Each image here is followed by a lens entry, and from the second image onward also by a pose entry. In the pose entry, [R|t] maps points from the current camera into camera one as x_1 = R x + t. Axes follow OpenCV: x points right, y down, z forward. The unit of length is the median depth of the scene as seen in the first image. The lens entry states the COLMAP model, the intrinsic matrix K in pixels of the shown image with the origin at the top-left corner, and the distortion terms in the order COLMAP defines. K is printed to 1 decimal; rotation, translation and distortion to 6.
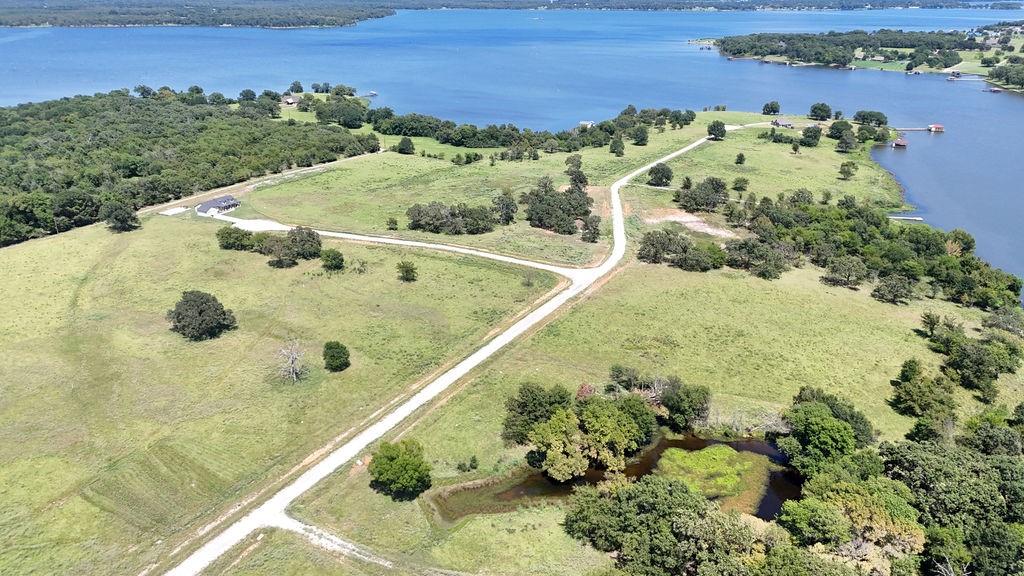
lens RADIAL K [[745.9, 0, 514.7], [0, 745.9, 288.7], [0, 0, 1]] dist [0.076219, -0.083257]
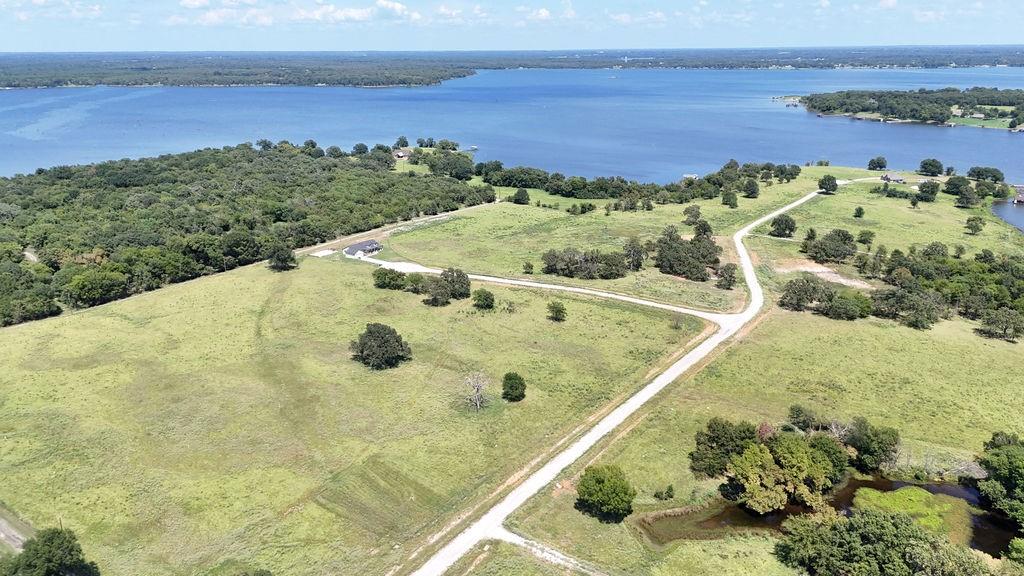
lens RADIAL K [[745.9, 0, 514.7], [0, 745.9, 288.7], [0, 0, 1]] dist [0.076219, -0.083257]
pose [[0.996054, 0.022252, -0.085913, -0.108289], [-0.028260, 0.997191, -0.069361, 0.017533], [0.084129, 0.071515, 0.993885, -0.043735]]
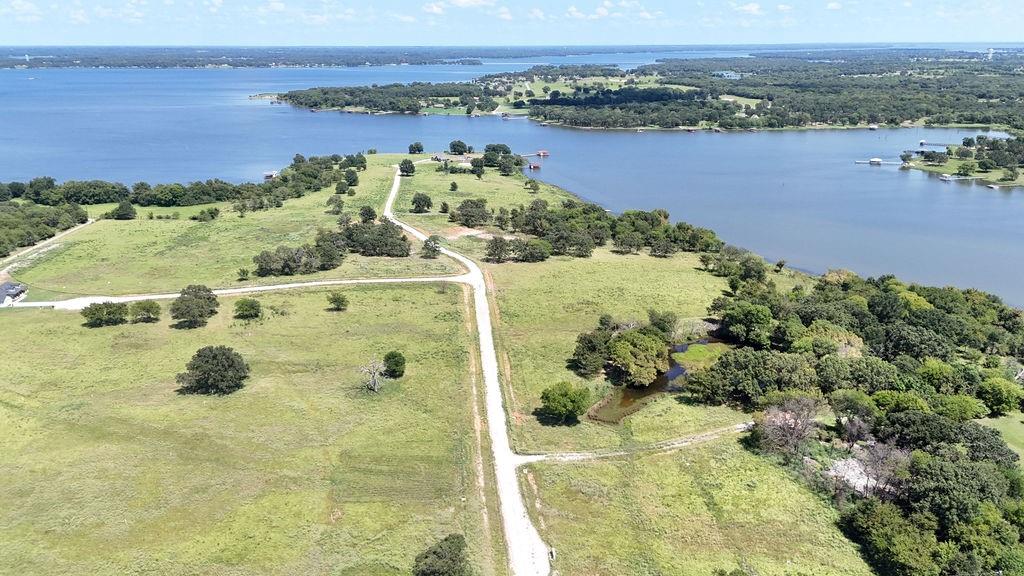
lens RADIAL K [[745.9, 0, 514.7], [0, 745.9, 288.7], [0, 0, 1]] dist [0.076219, -0.083257]
pose [[0.811059, -0.182138, 0.555886, -0.505028], [0.219248, 0.975669, -0.000210, 0.013459], [-0.542322, 0.122047, 0.831259, -0.036415]]
